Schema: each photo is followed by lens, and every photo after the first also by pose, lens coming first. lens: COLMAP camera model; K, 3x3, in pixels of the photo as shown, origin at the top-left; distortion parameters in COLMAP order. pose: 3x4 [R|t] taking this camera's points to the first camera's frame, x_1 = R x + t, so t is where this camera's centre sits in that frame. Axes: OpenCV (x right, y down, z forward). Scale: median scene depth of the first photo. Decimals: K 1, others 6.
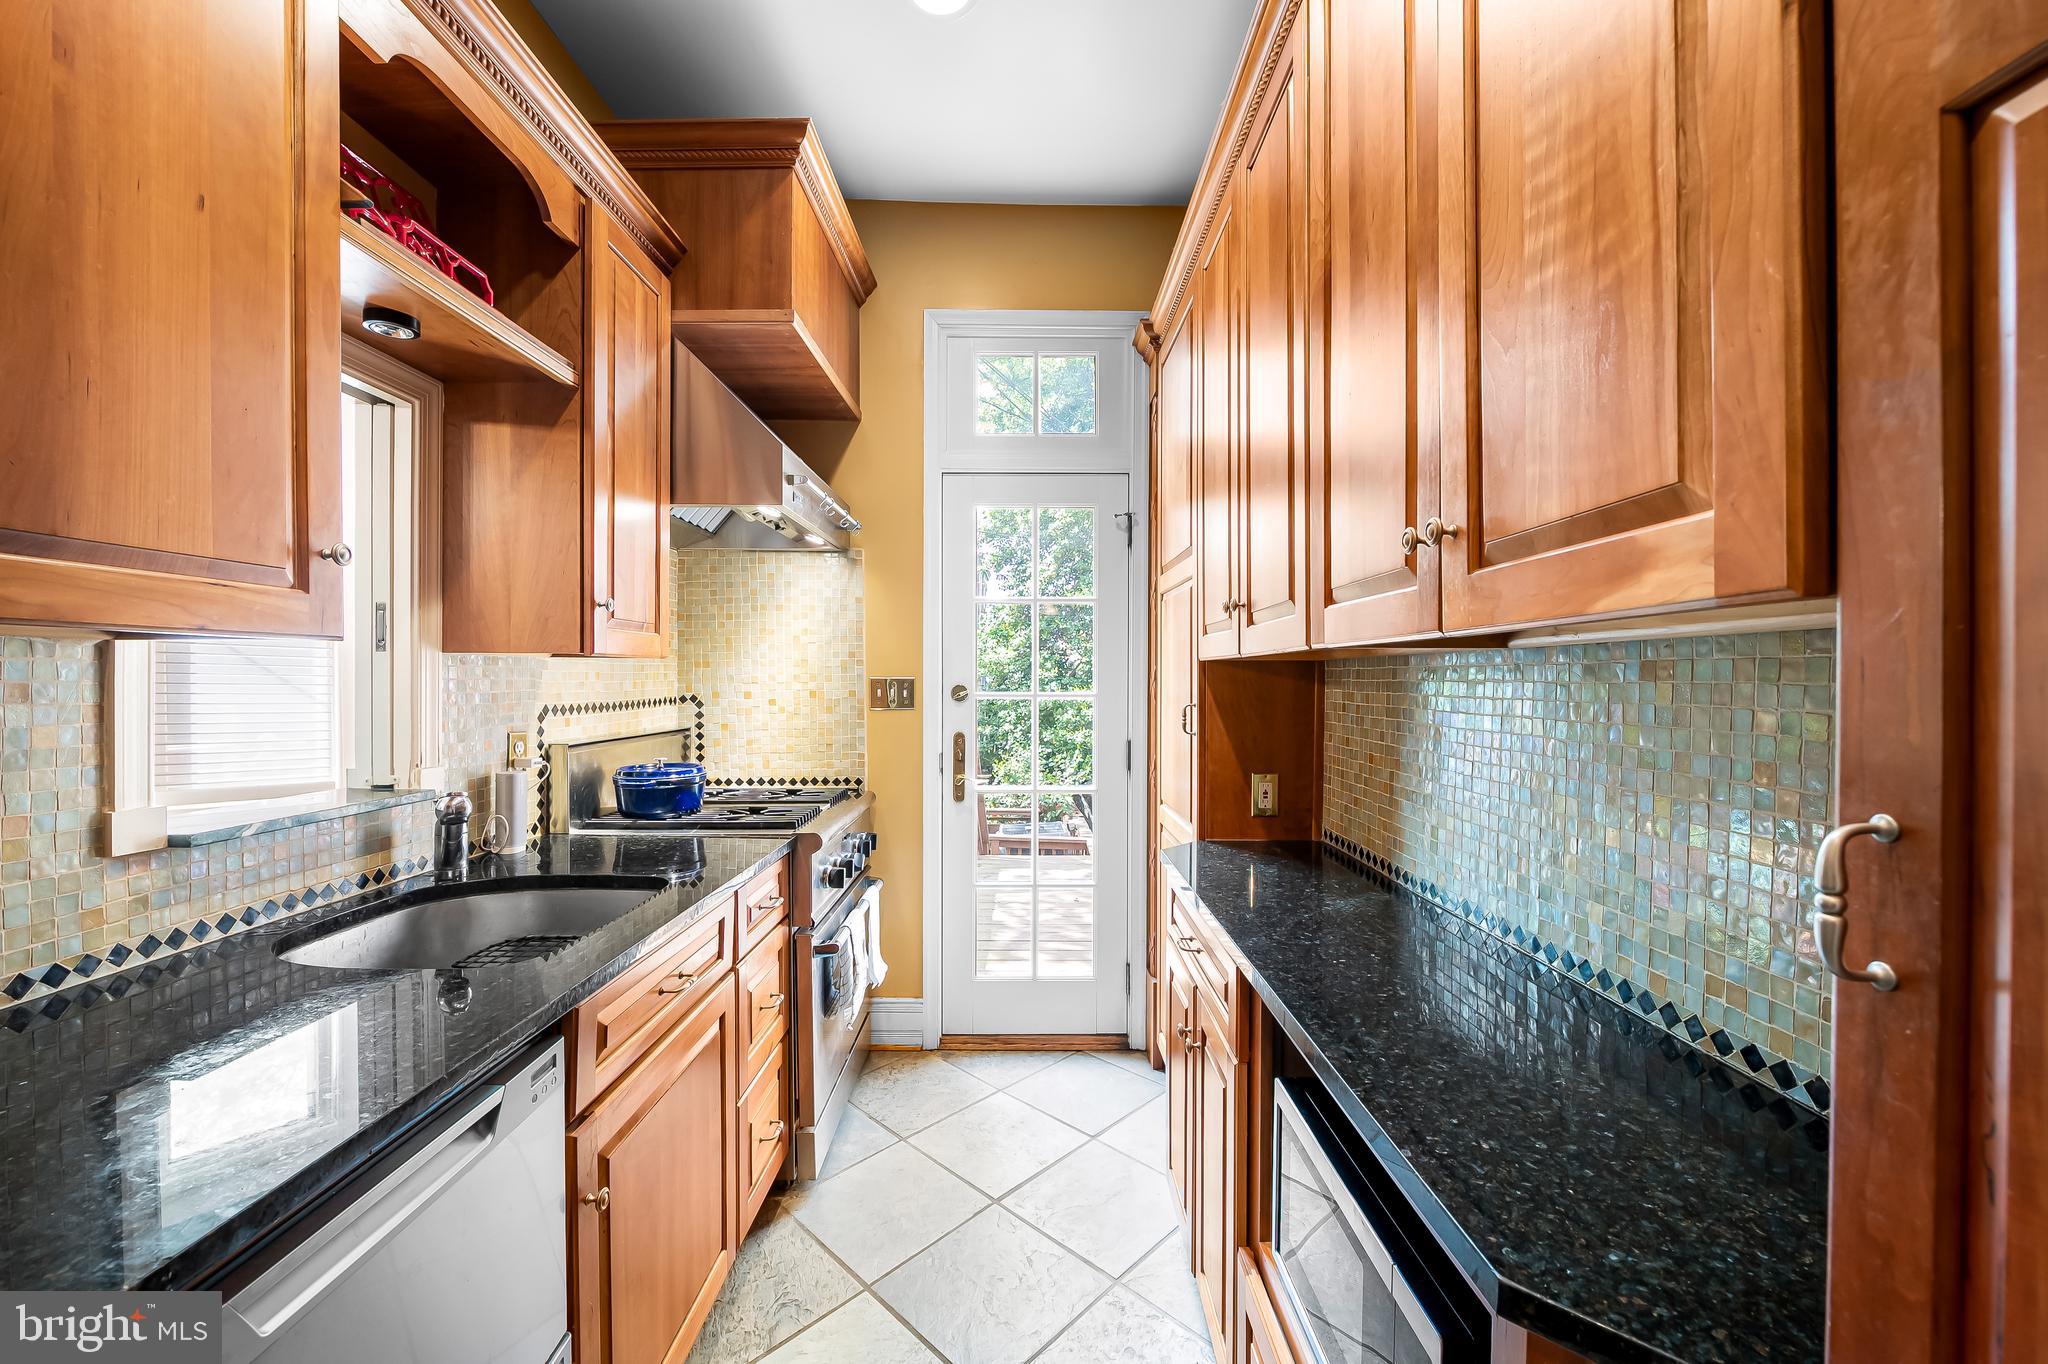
lens RADIAL K [[816.2, 0, 1021.7], [0, 816.2, 690.8], [0, 0, 1]] dist [-0.001432, -0.006608]
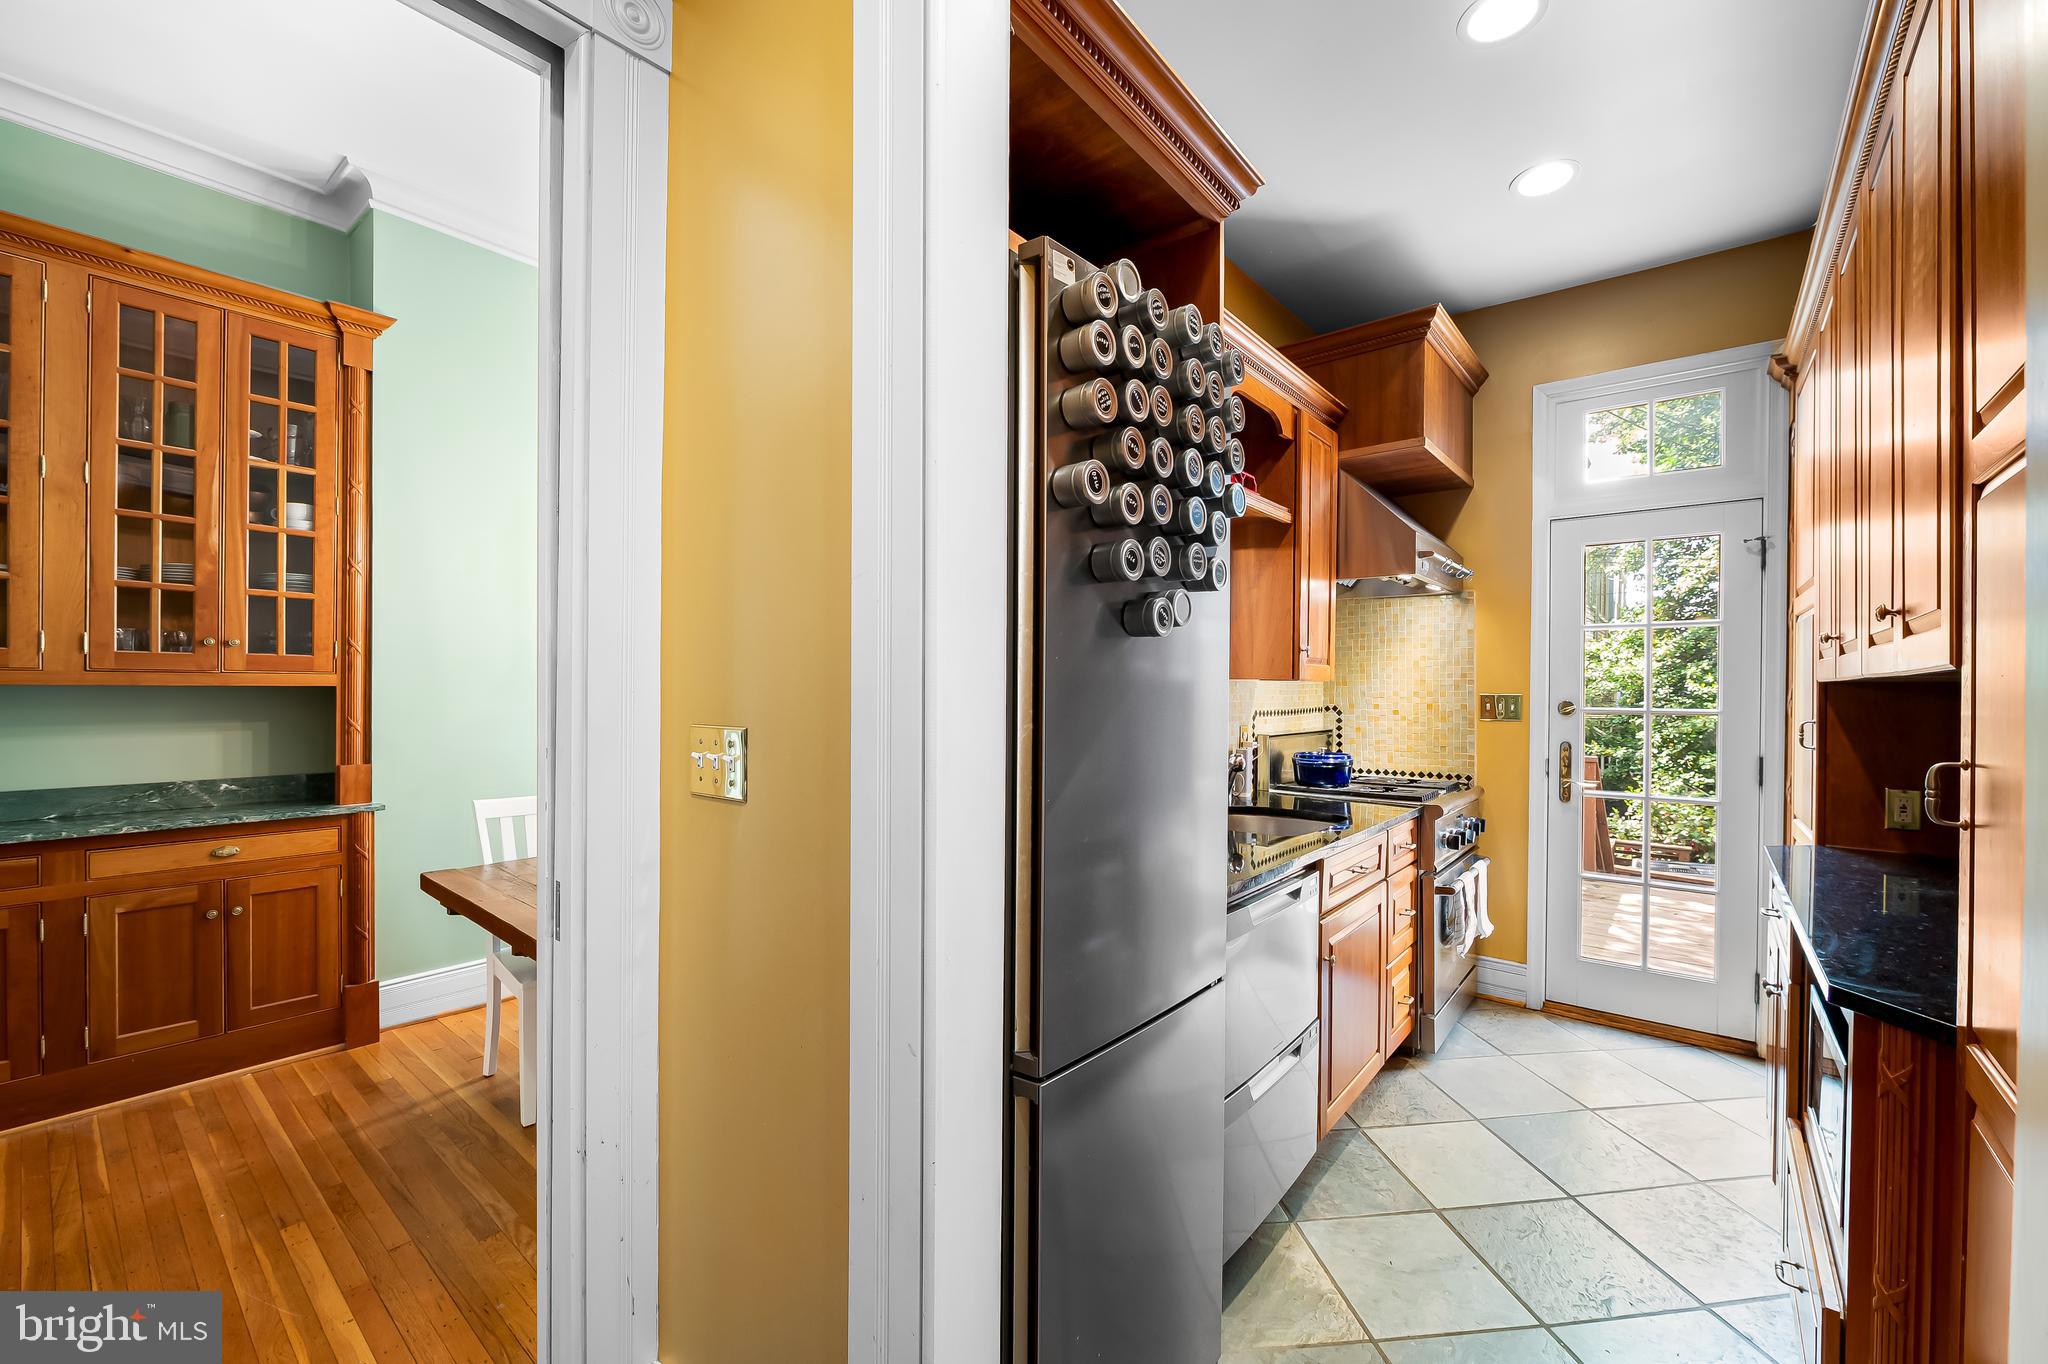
lens RADIAL K [[816.2, 0, 1021.7], [0, 816.2, 690.8], [0, 0, 1]] dist [-0.001432, -0.006608]
pose [[0.775501, 0.005874, -0.631319, 0.059843], [-0.015649, 0.999828, -0.009920, 0.002047], [0.631152, 0.017573, 0.775460, -0.427927]]
